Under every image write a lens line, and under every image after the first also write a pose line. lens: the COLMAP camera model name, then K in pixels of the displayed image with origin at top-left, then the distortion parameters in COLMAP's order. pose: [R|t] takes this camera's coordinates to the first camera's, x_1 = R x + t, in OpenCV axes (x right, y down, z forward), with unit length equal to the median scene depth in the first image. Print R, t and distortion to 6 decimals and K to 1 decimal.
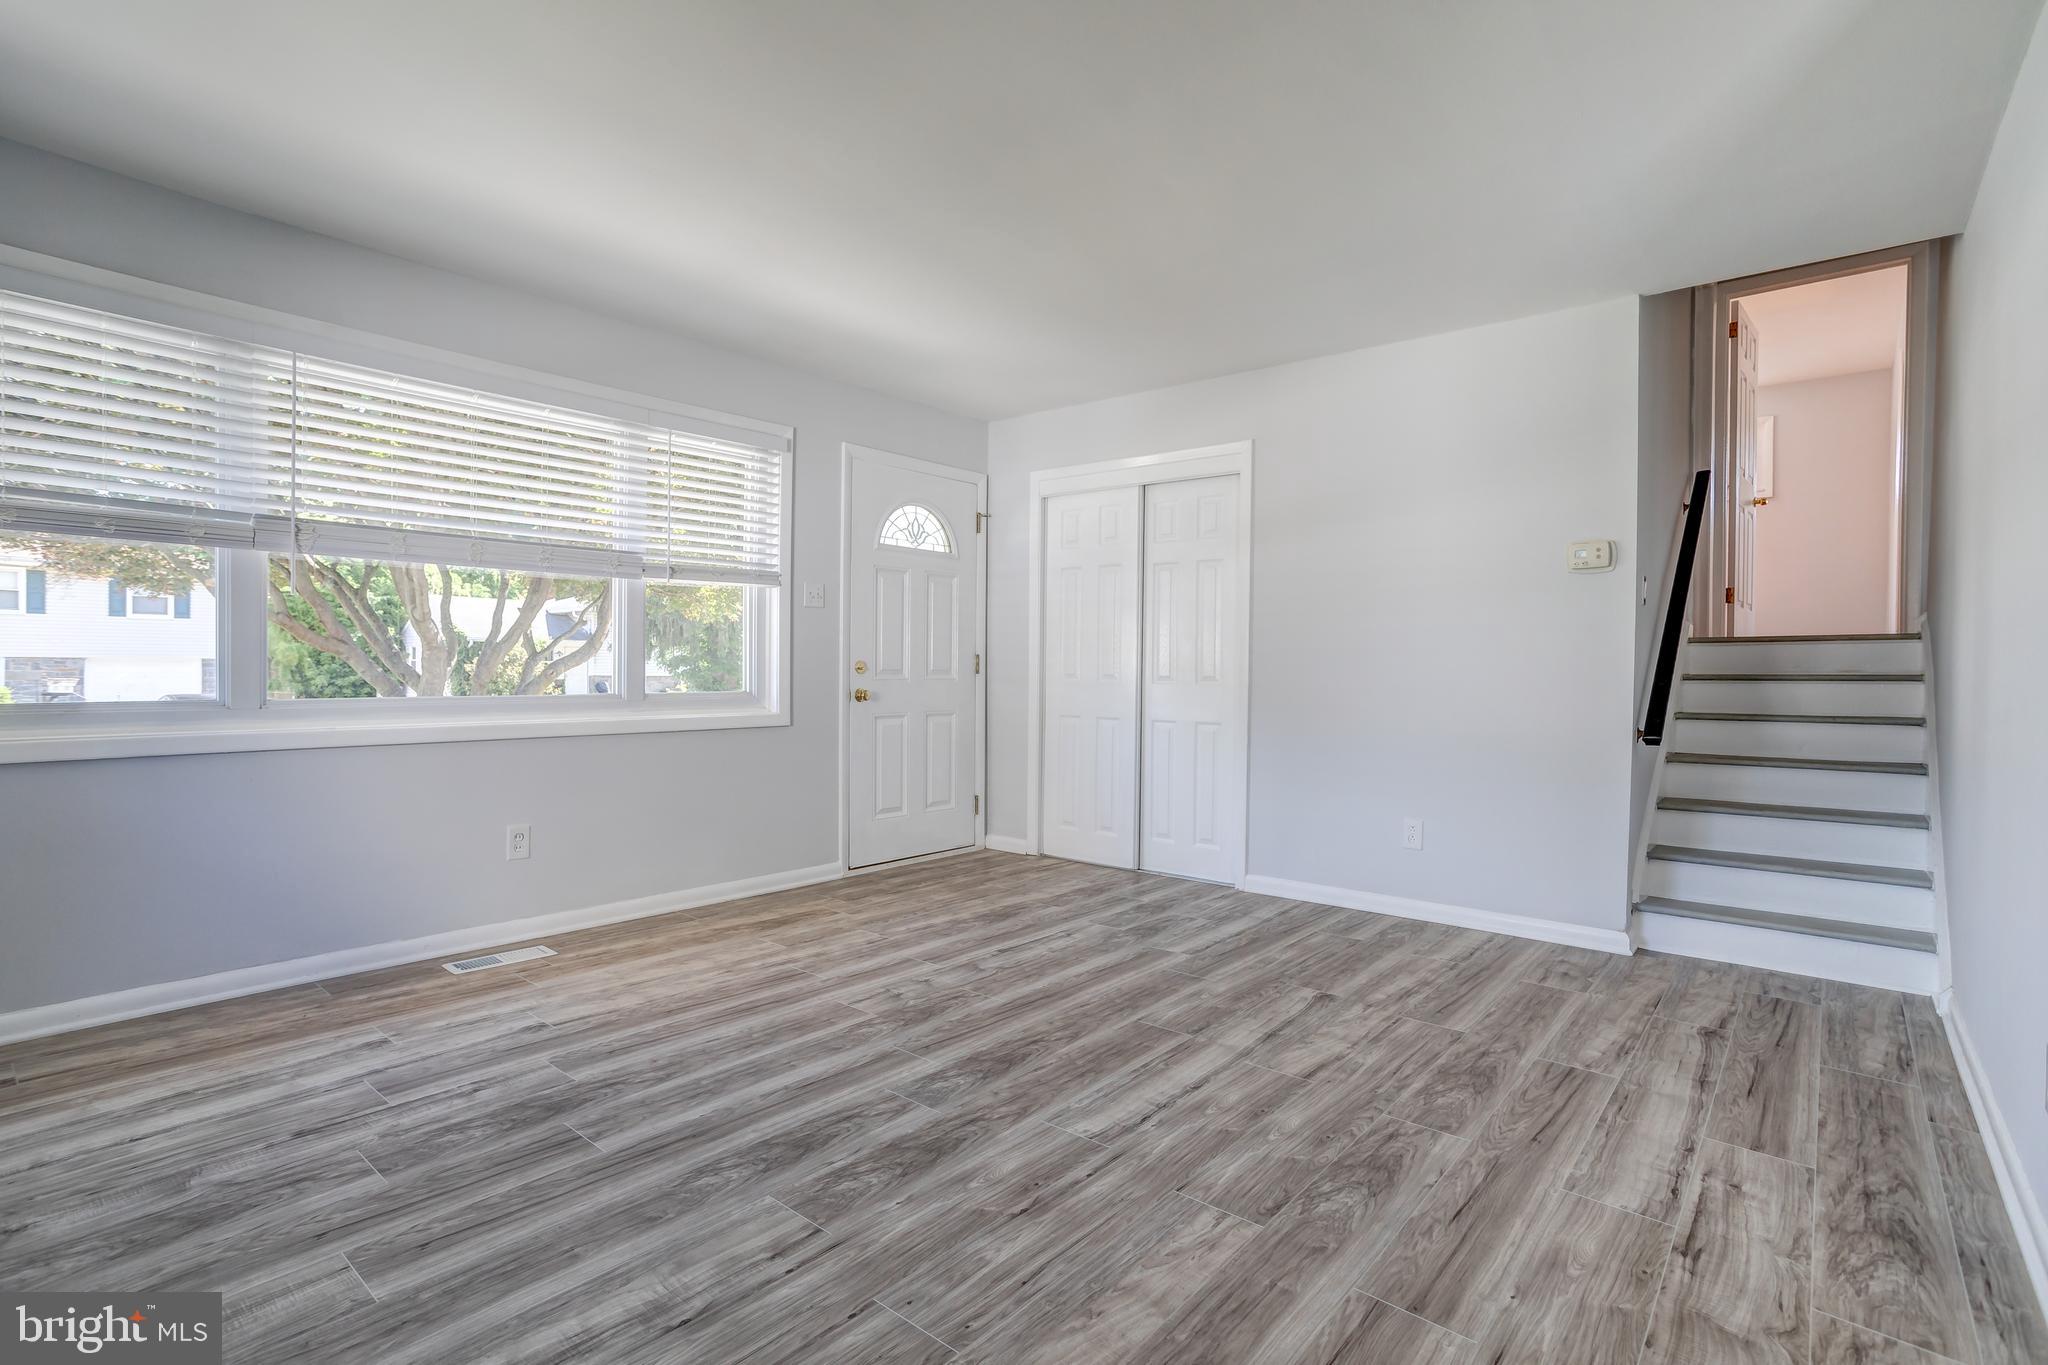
lens RADIAL K [[1003.6, 0, 1001.2], [0, 1003.6, 661.6], [0, 0, 1]] dist [-0.057655, 0.037117]
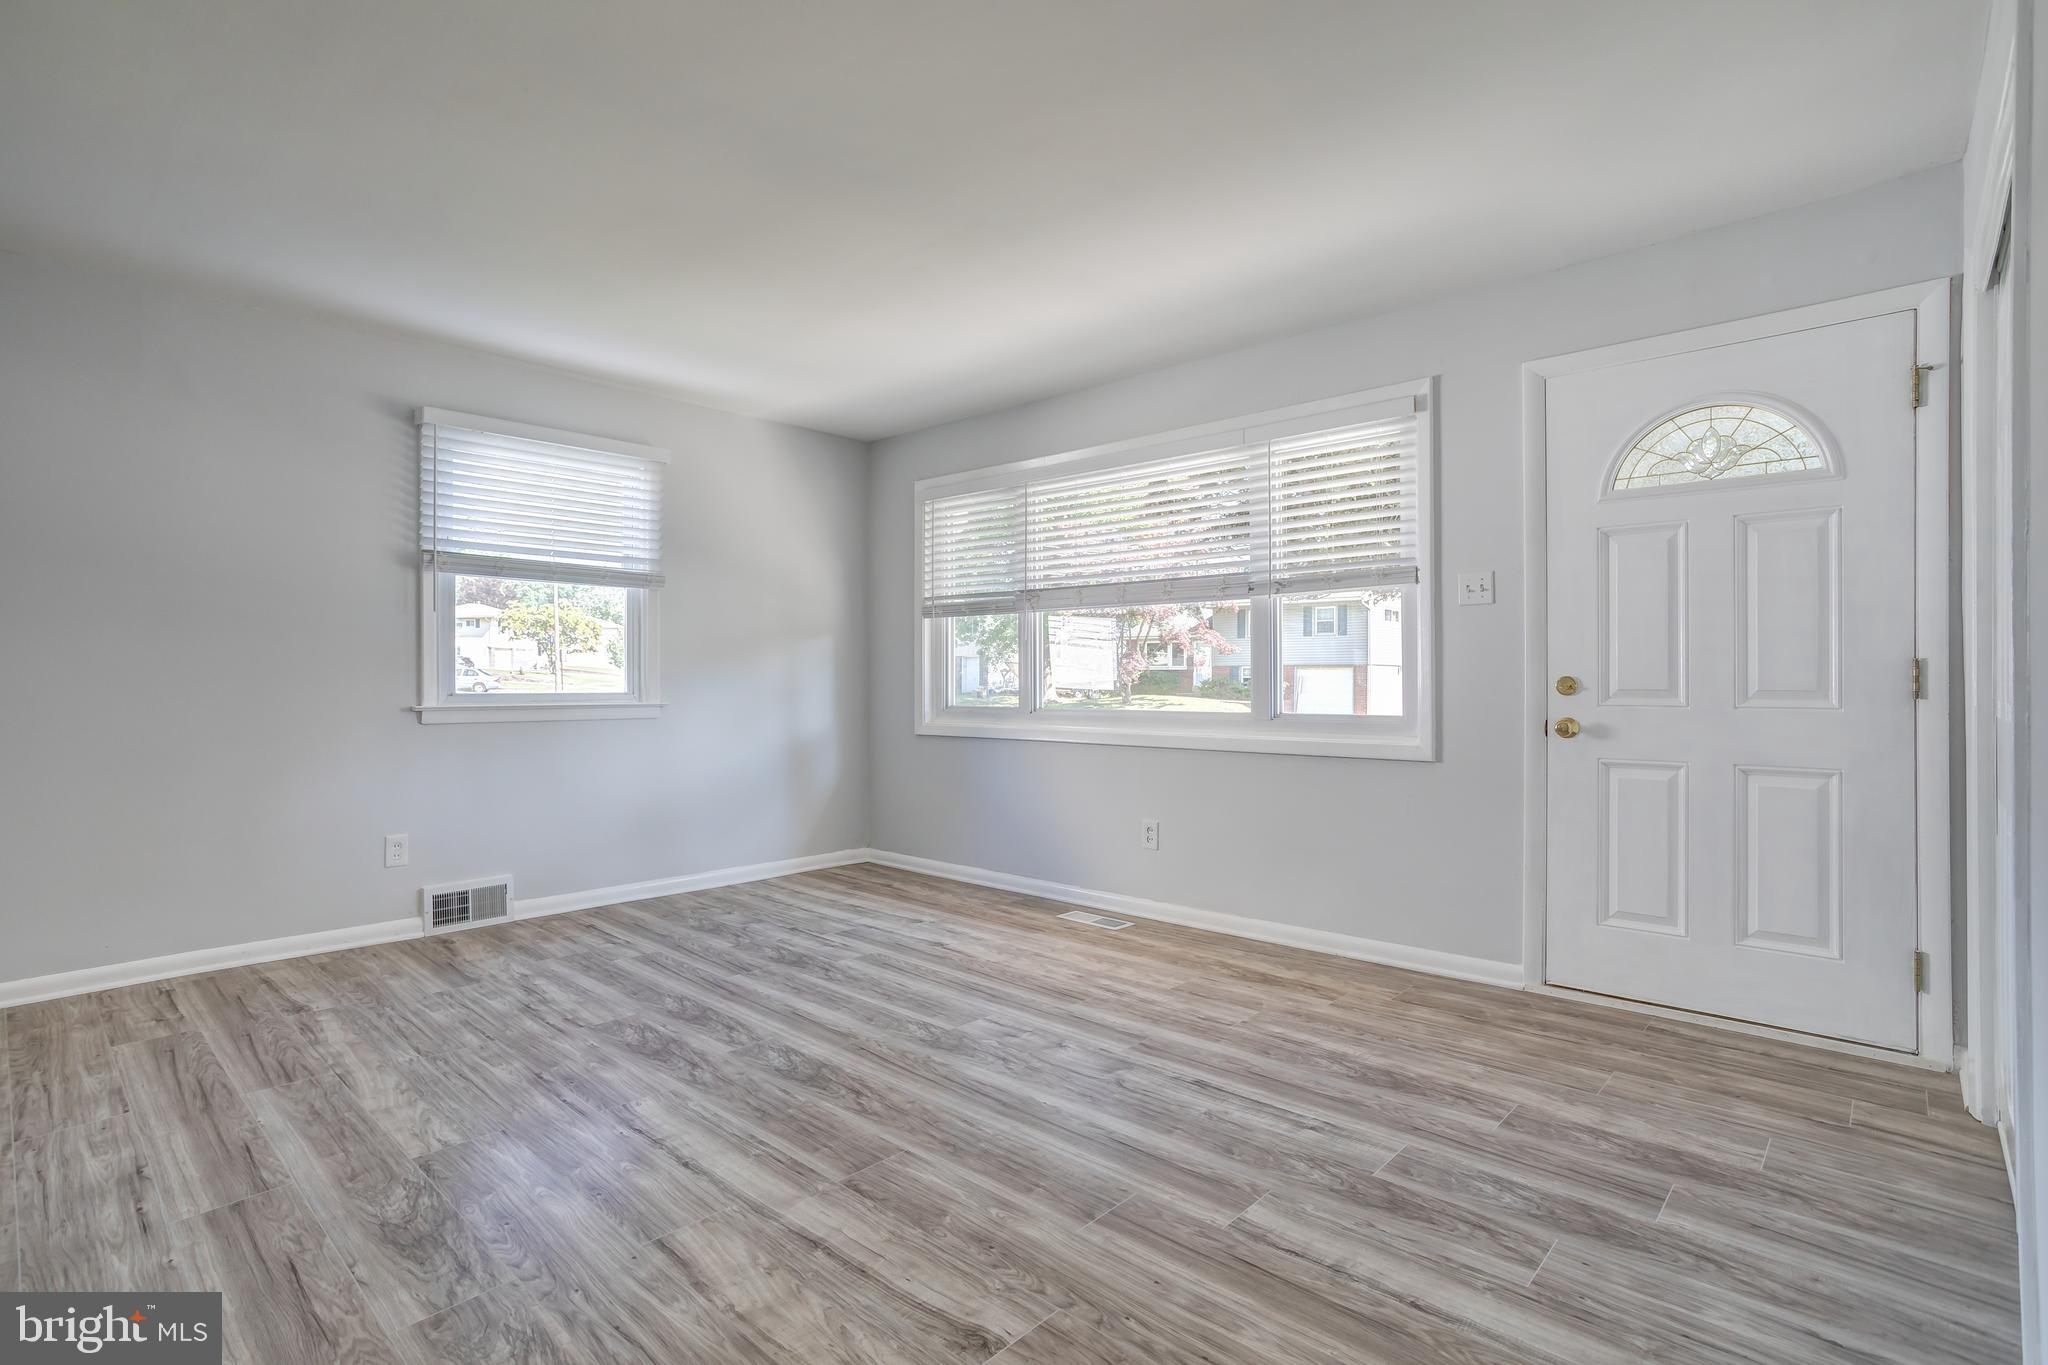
lens RADIAL K [[1003.6, 0, 1001.2], [0, 1003.6, 661.6], [0, 0, 1]] dist [-0.057655, 0.037117]
pose [[-0.062762, -0.029675, -0.997587, 0.913680], [0.004045, 0.999542, -0.029987, 0.018458], [0.998020, -0.005917, -0.062613, 1.162219]]
